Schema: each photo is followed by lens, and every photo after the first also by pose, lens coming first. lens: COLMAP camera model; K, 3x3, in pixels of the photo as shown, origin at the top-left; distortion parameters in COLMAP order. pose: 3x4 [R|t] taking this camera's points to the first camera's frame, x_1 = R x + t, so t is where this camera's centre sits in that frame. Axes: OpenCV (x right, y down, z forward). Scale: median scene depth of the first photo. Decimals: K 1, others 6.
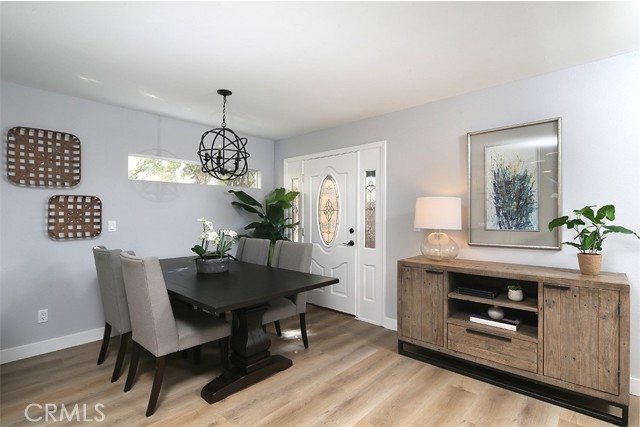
lens RADIAL K [[313.4, 0, 317.2], [0, 313.4, 213.8], [0, 0, 1]] dist [-0.000588, -0.002459]
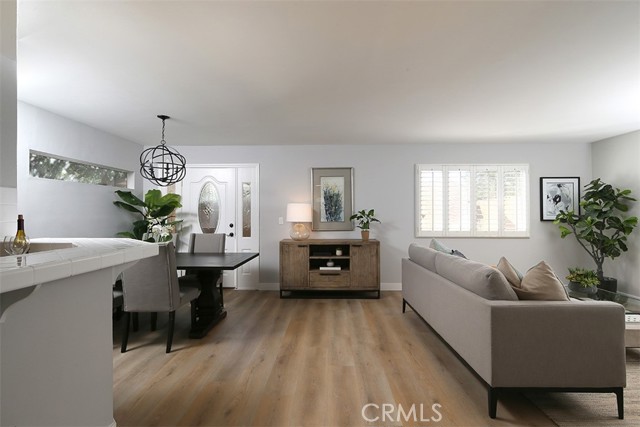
lens RADIAL K [[313.4, 0, 322.8], [0, 313.4, 210.8], [0, 0, 1]] dist [-0.000588, -0.002459]
pose [[0.746605, 0.008499, 0.665213, -0.683475], [-0.000910, 0.999931, -0.011754, 0.007024], [-0.665267, 0.008170, 0.746561, -0.387891]]
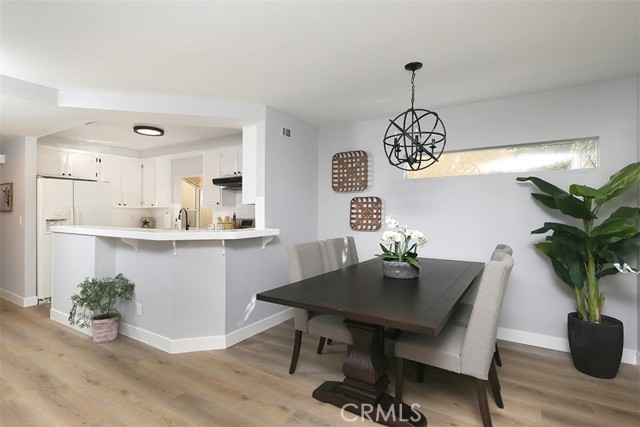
lens RADIAL K [[313.4, 0, 325.7], [0, 313.4, 212.4], [0, 0, 1]] dist [-0.000588, -0.002459]
pose [[0.193528, 0.001627, -0.981093, 0.494421], [0.000543, 0.999998, 0.001766, 0.002786], [0.981095, -0.000874, 0.193527, 0.626616]]
